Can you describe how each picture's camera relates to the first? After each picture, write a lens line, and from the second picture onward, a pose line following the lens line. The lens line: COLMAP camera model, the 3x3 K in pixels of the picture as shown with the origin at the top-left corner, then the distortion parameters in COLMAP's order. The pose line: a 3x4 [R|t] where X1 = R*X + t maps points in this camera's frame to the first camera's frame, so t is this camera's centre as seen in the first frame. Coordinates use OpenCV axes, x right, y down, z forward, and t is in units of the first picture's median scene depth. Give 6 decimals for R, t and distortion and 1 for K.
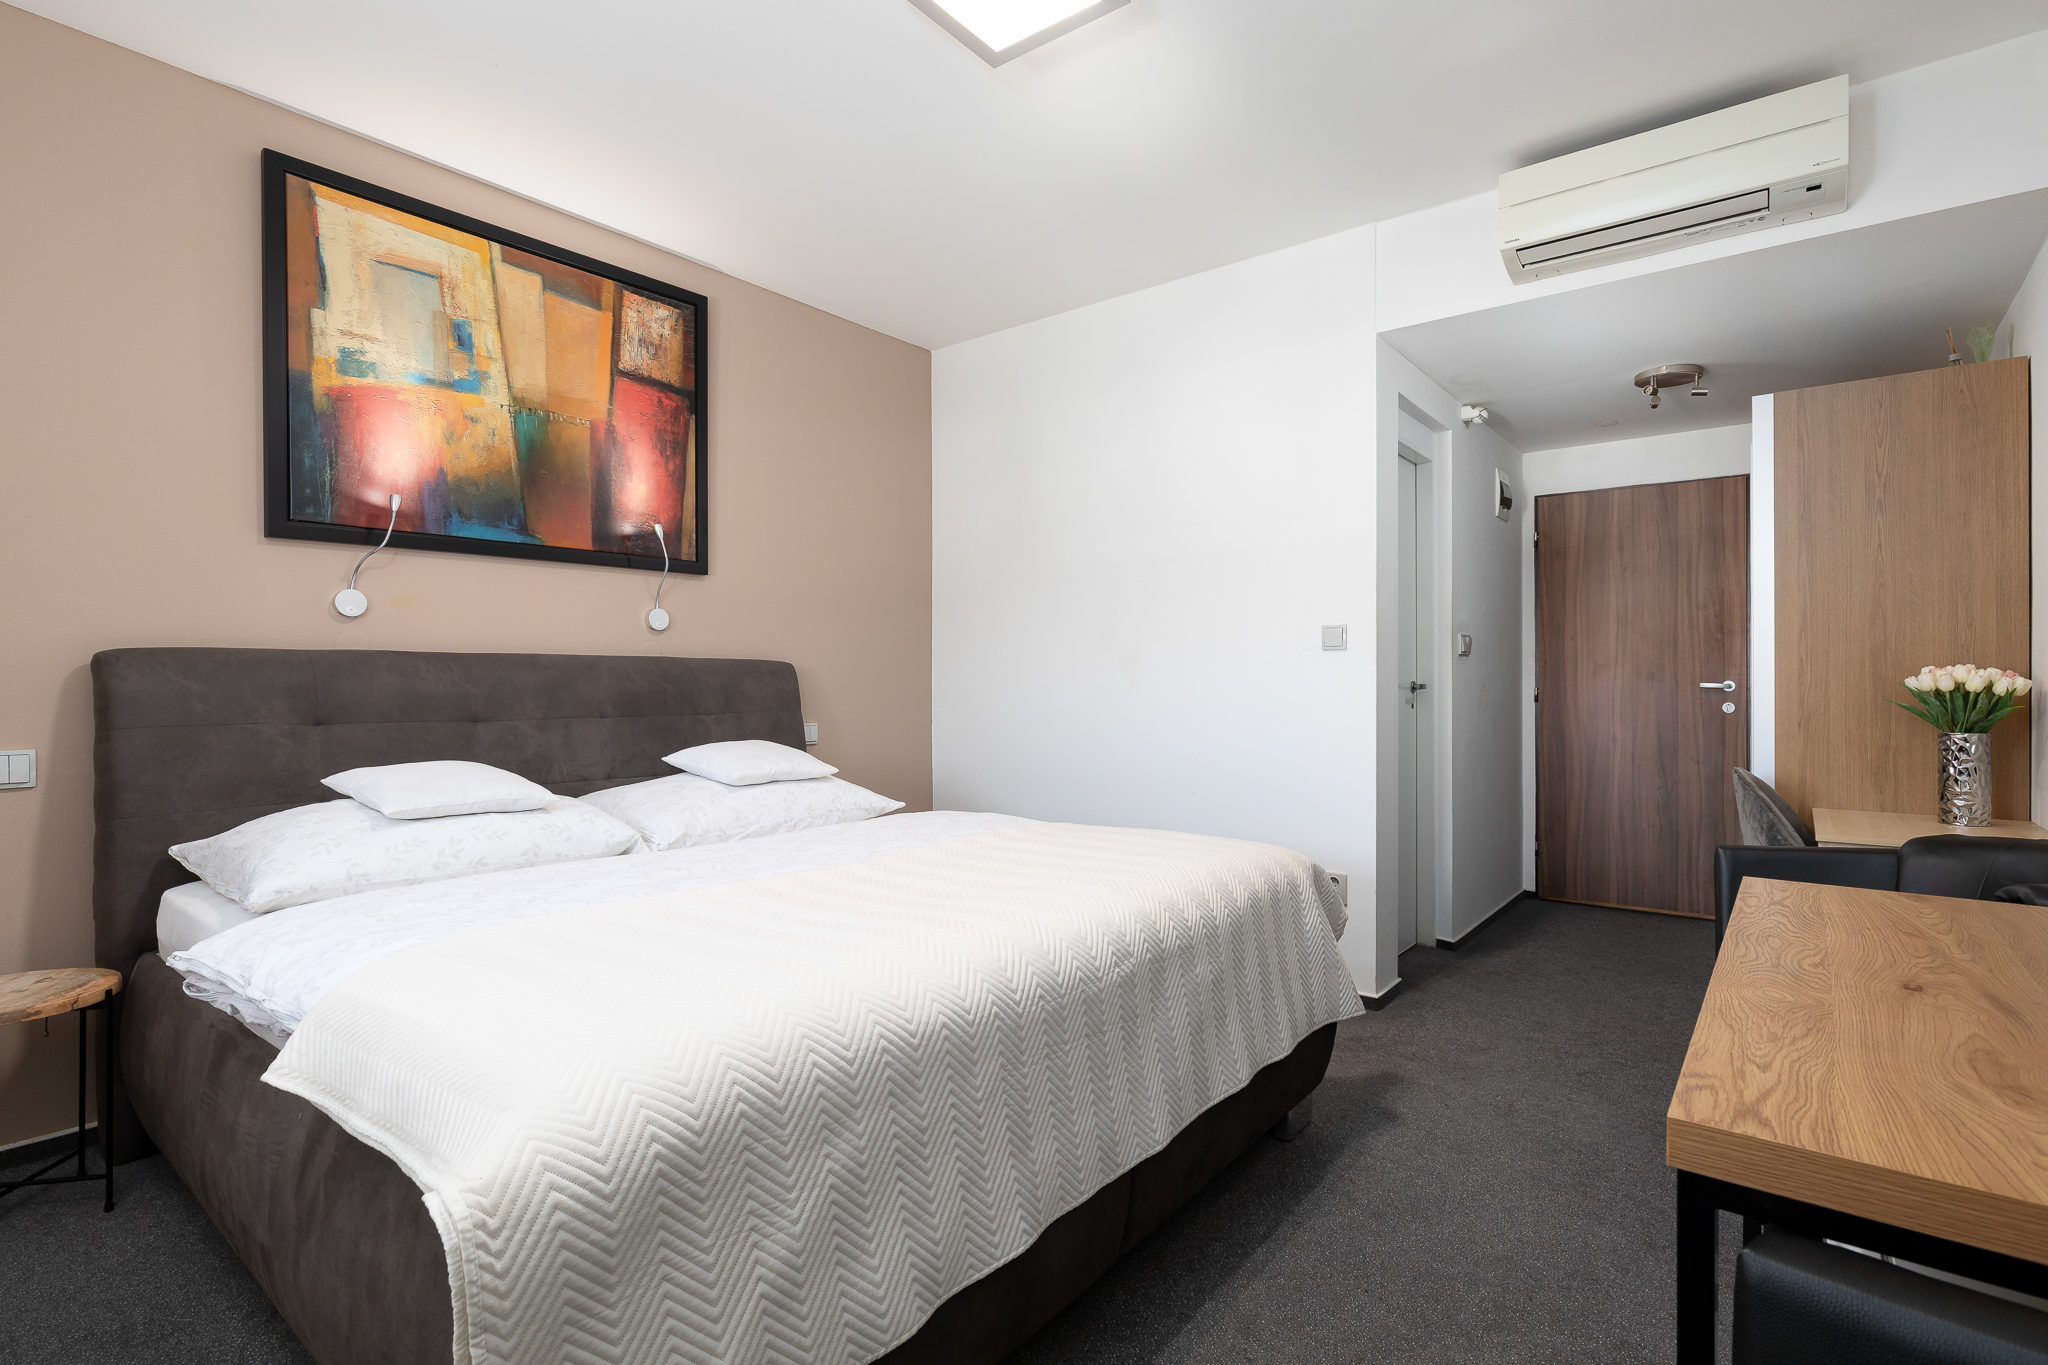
lens RADIAL K [[1013.9, 0, 1024.0], [0, 1013.9, 678.6], [0, 0, 1]] dist [-0.010687, 0.000205]
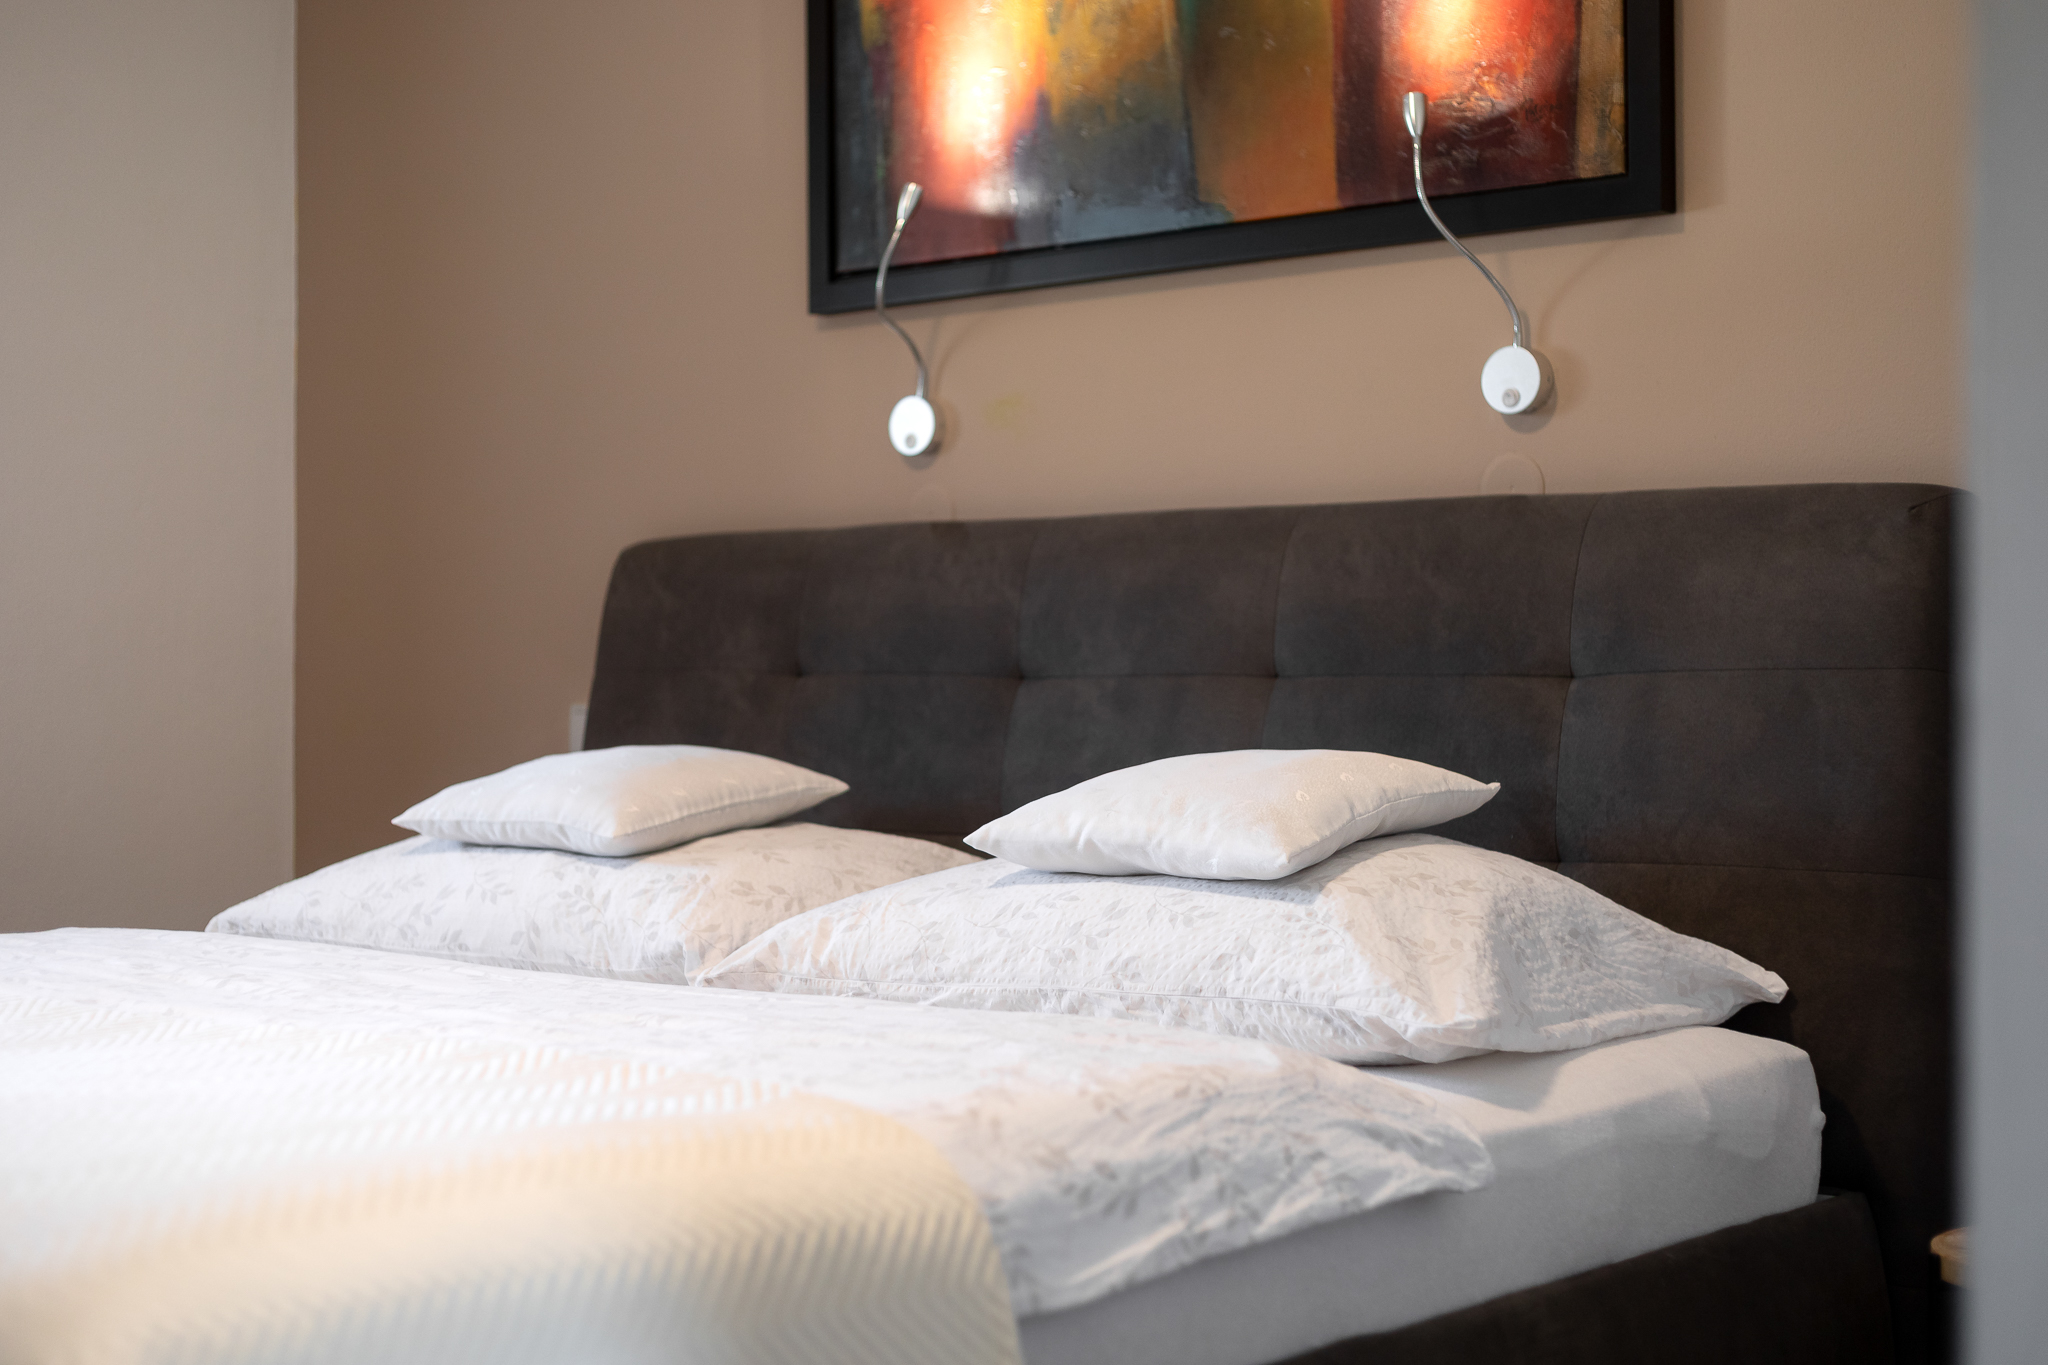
lens RADIAL K [[2977.2, 0, 1023.5], [0, 2977.2, 686.0], [0, 0, 1]] dist [-0.008560, 0.000000]
pose [[-0.038157, -0.005543, -0.999256, 0.650260], [-0.005770, 0.999969, -0.005327, 0.048428], [0.999255, 0.005562, -0.038188, 0.977796]]
